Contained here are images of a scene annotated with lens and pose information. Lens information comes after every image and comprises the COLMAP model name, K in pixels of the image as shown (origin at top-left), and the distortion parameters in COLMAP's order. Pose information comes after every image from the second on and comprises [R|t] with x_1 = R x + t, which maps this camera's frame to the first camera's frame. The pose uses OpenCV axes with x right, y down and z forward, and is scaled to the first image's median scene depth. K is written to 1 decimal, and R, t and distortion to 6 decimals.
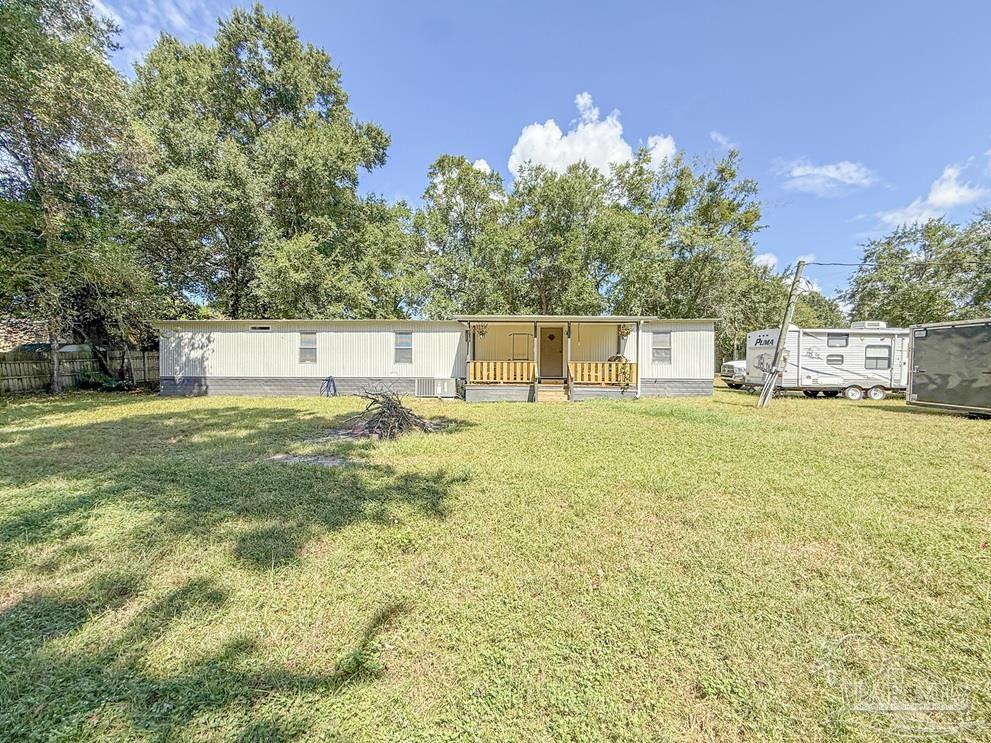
lens RADIAL K [[415.8, 0, 495.5], [0, 415.8, 371.5], [0, 0, 1]] dist [0.002219, 0.000290]
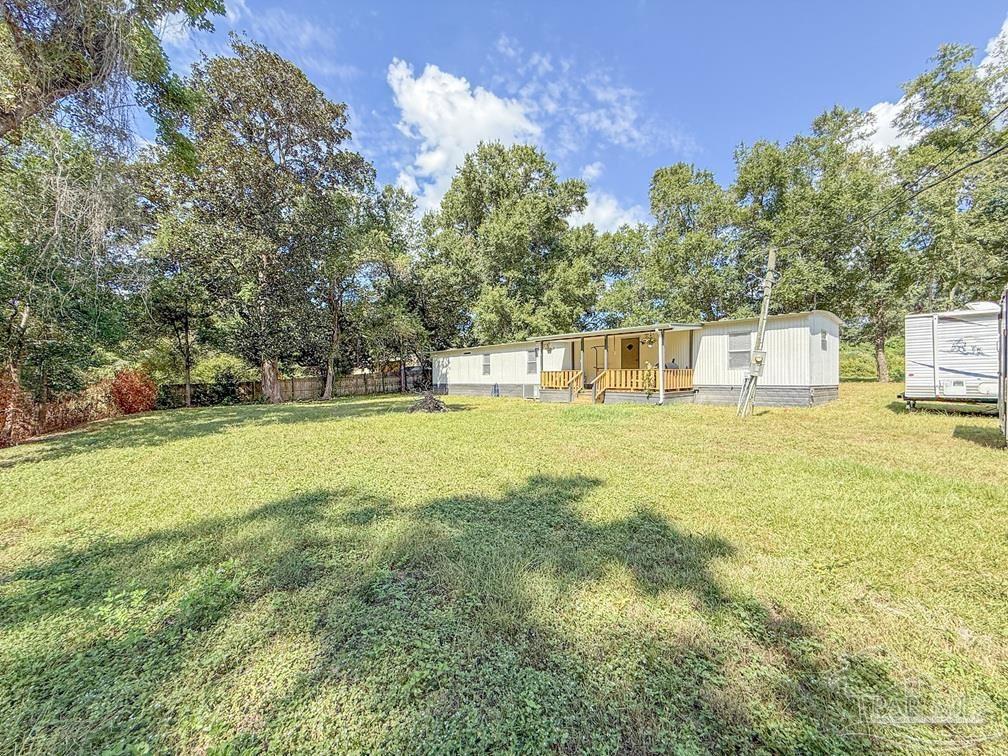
lens RADIAL K [[408.8, 0, 504.0], [0, 408.8, 378.0], [0, 0, 1]] dist [0.000751, 0.000027]
pose [[0.689264, -0.010879, -0.724429, 0.660905], [0.006143, 0.999939, -0.009171, 0.006096], [0.724485, 0.001871, 0.689288, 0.024669]]
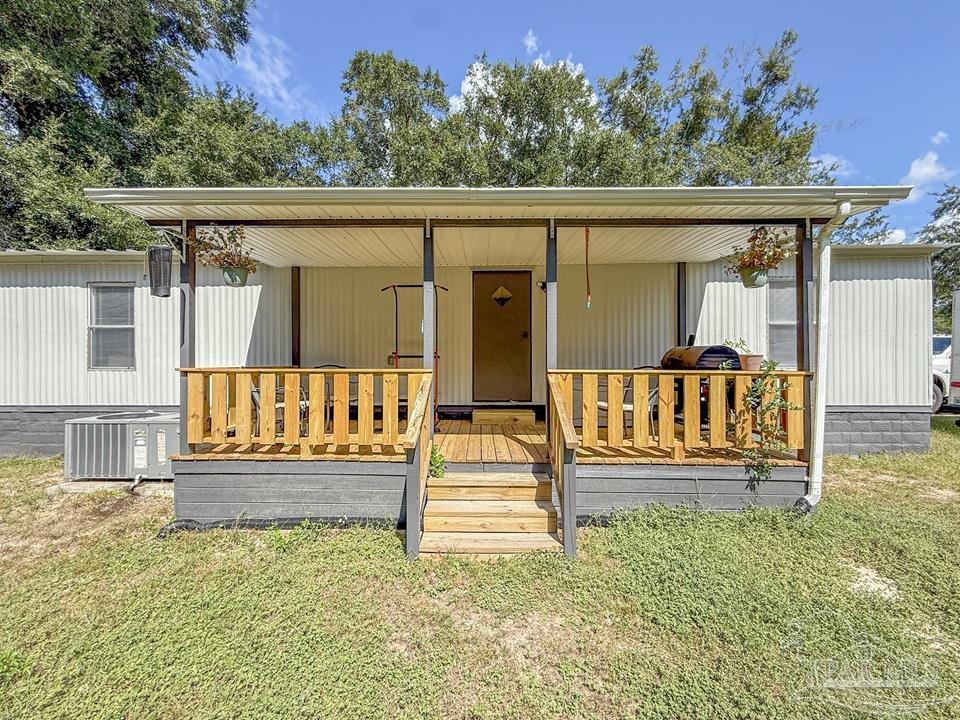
lens RADIAL K [[402.8, 0, 480.0], [0, 402.8, 360.0], [0, 0, 1]] dist [0.002219, 0.000290]
pose [[0.999765, -0.007283, 0.020432, 0.103402], [0.007243, 0.999972, 0.002044, -0.025338], [-0.020446, -0.001895, 0.999789, 0.614230]]
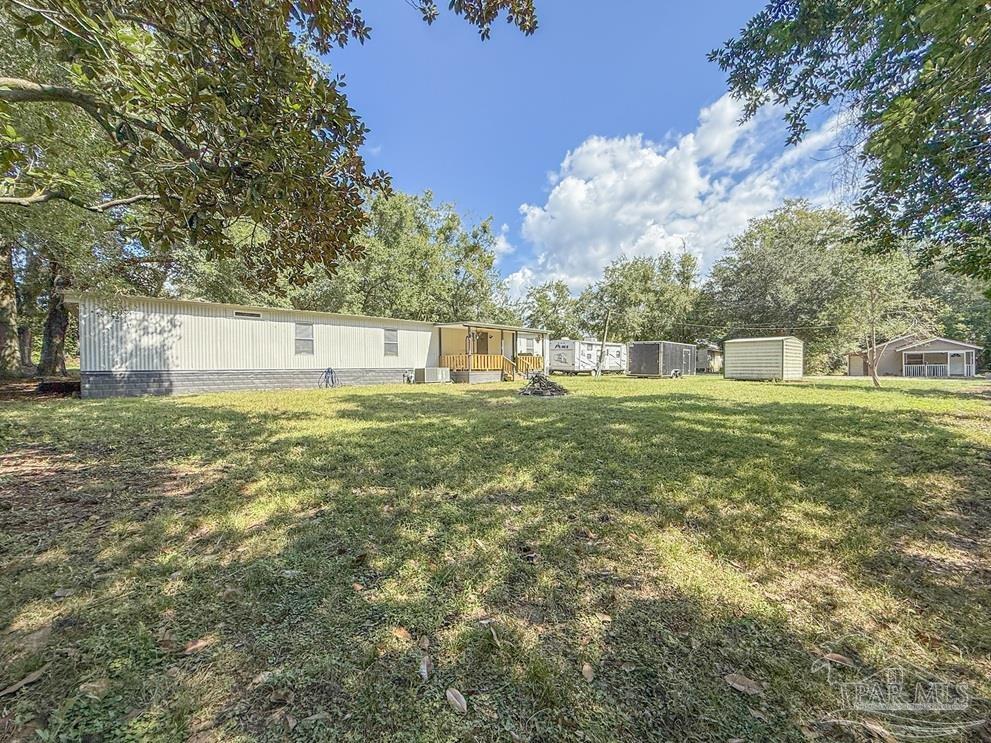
lens RADIAL K [[402.0, 0, 495.5], [0, 402.0, 371.5], [0, 0, 1]] dist [0.000751, 0.000027]
pose [[0.667717, -0.017575, 0.744208, -0.848711], [0.001017, 0.999742, 0.022697, -0.001653], [-0.744415, -0.014398, 0.667562, 0.034806]]
